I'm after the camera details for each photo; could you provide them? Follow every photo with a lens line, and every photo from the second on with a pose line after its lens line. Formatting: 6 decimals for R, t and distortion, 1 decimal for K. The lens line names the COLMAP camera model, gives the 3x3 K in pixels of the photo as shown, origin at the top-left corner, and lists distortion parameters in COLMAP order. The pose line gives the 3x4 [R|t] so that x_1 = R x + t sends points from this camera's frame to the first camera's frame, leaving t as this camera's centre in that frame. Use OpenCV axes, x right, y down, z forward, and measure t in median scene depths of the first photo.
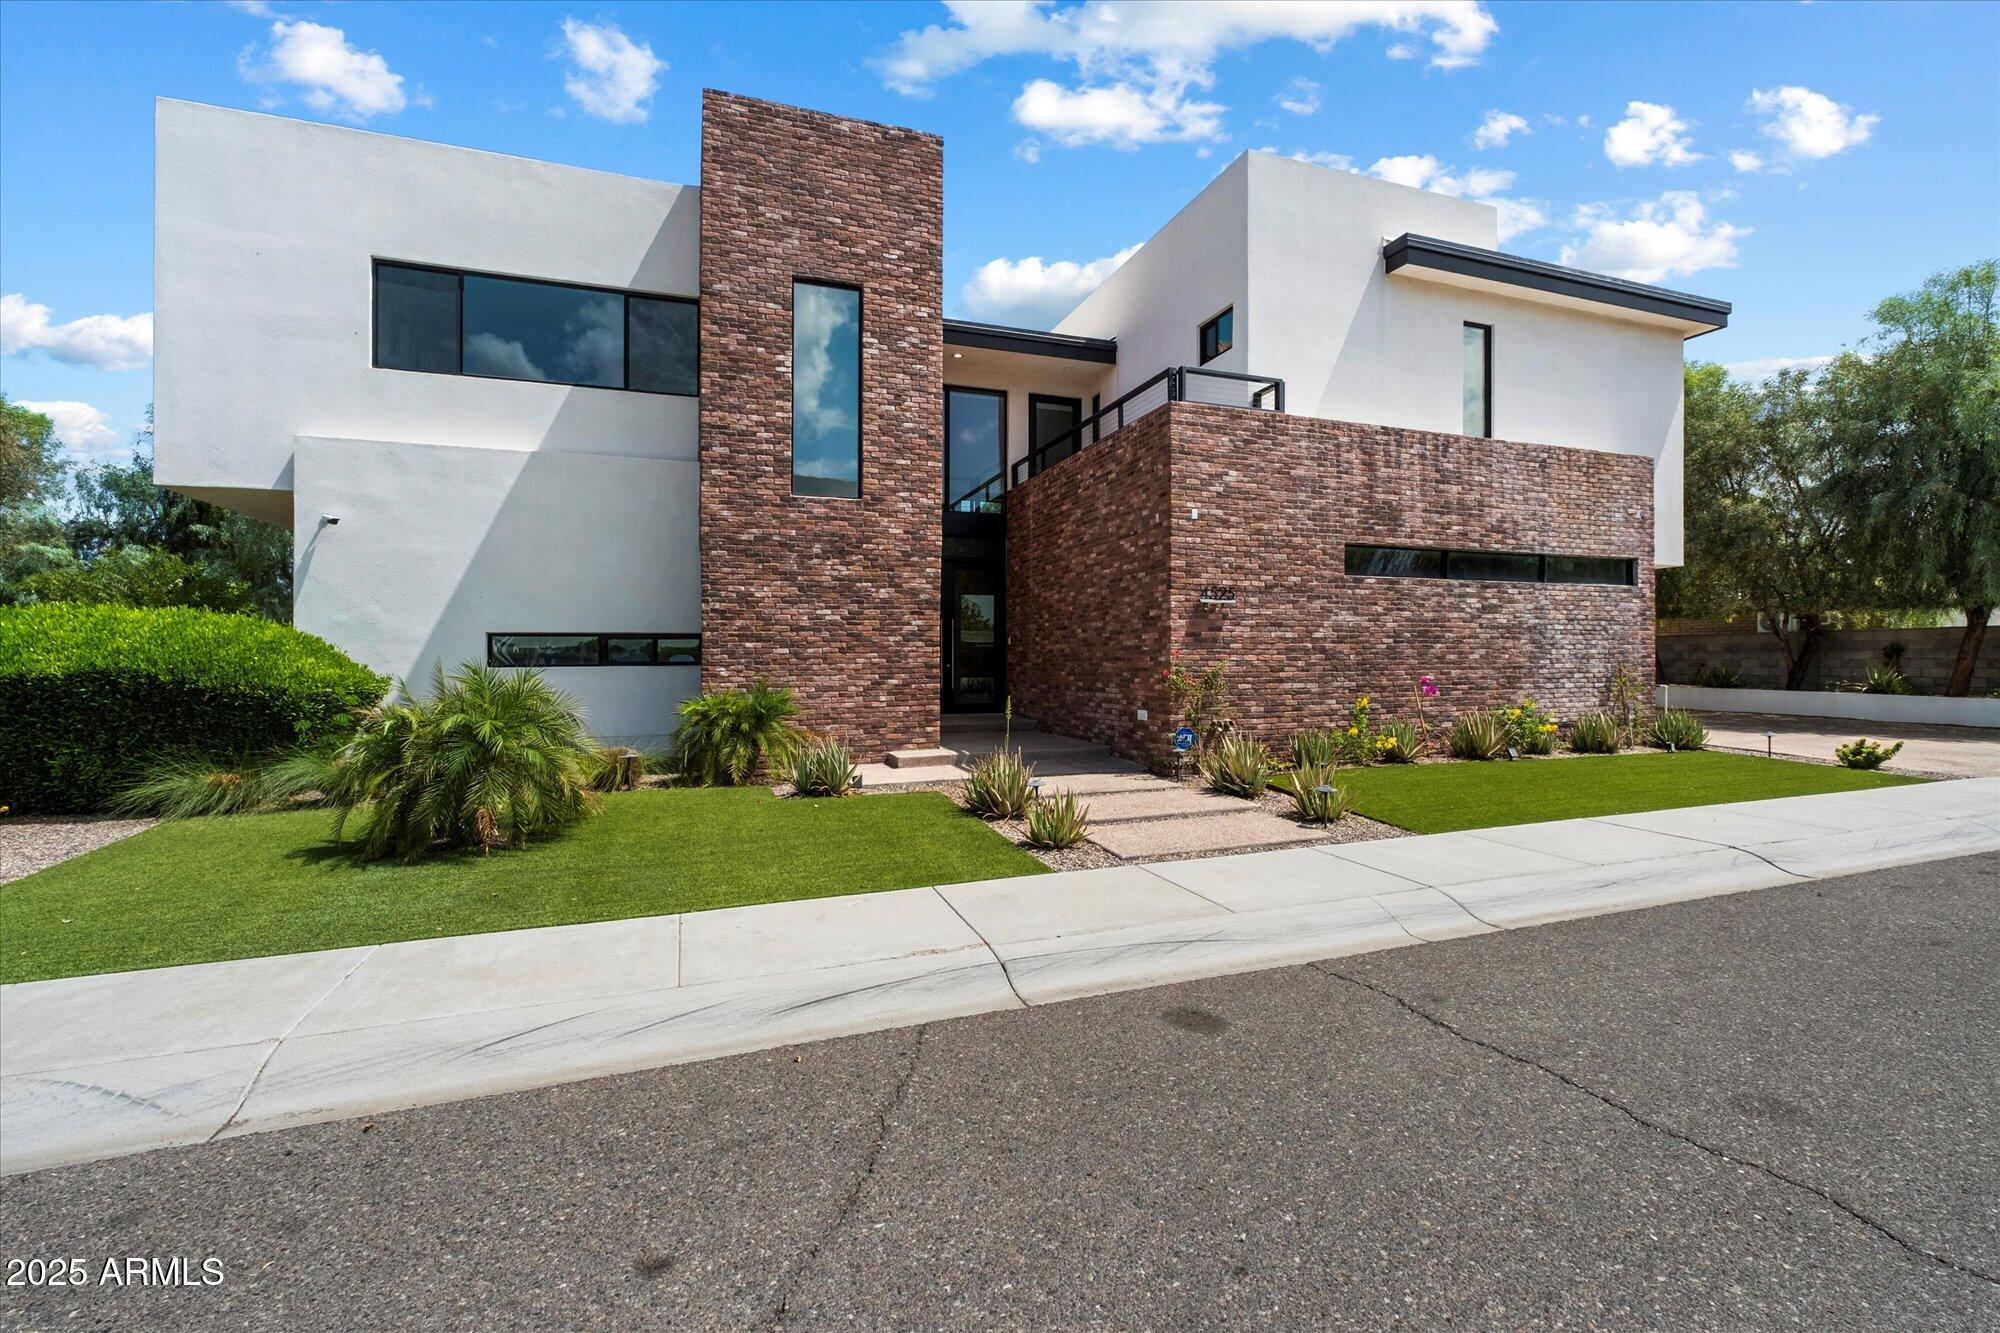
lens RADIAL K [[863.7, 0, 1011.0], [0, 863.7, 647.9], [0, 0, 1]] dist [-0.005160, 0.000338]
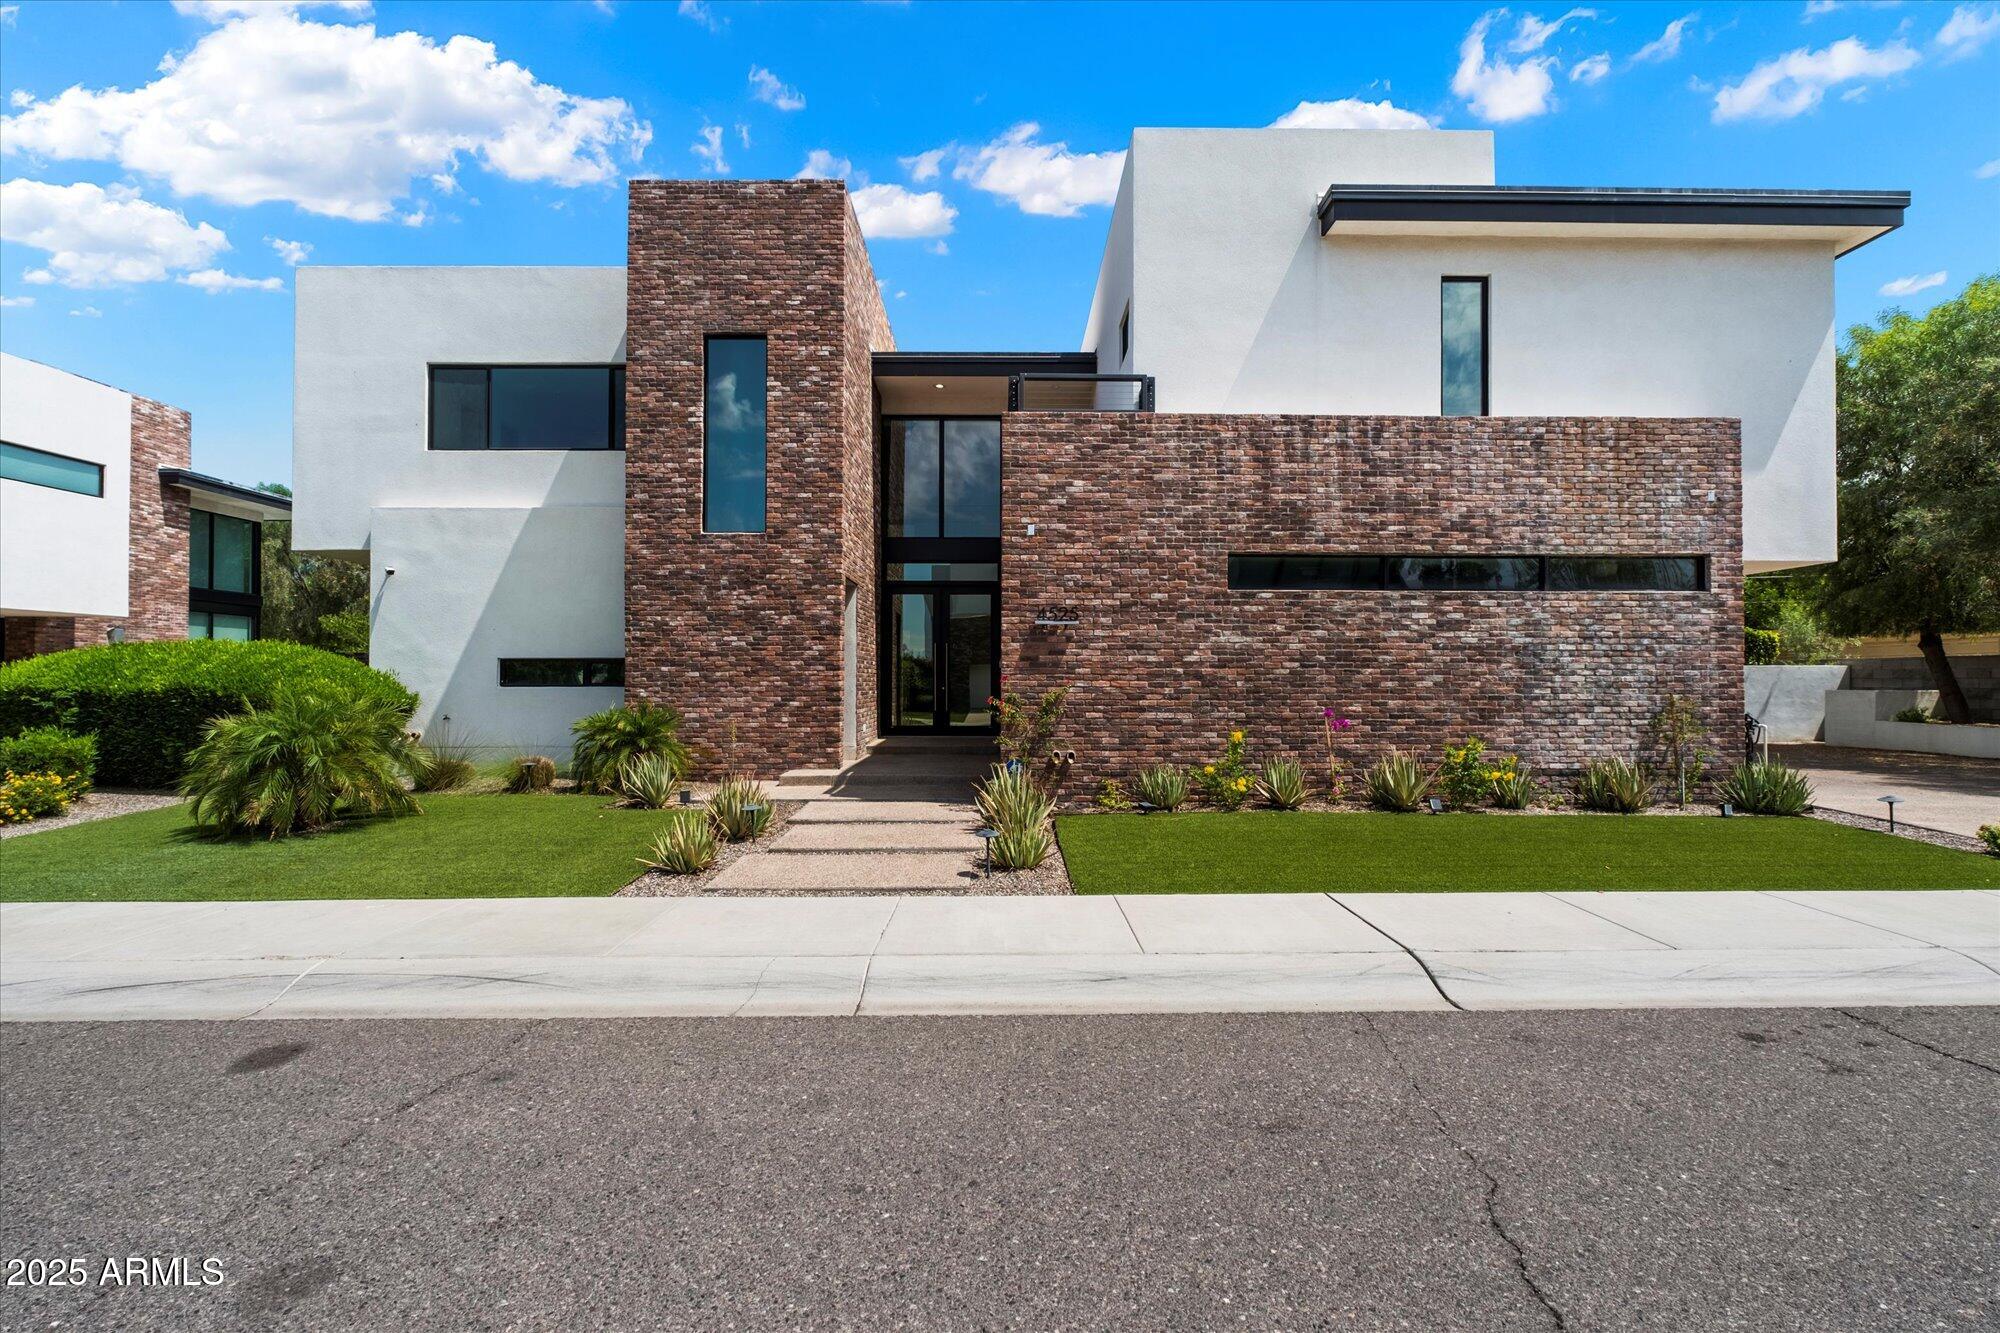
lens RADIAL K [[831.6, 0, 997.2], [0, 831.6, 657.5], [0, 0, 1]] dist [-0.002585, -0.001199]
pose [[0.941496, -0.003243, -0.337008, 0.437641], [-0.001473, 0.999905, -0.013735, -0.003823], [0.337020, 0.013427, 0.941402, 0.127919]]
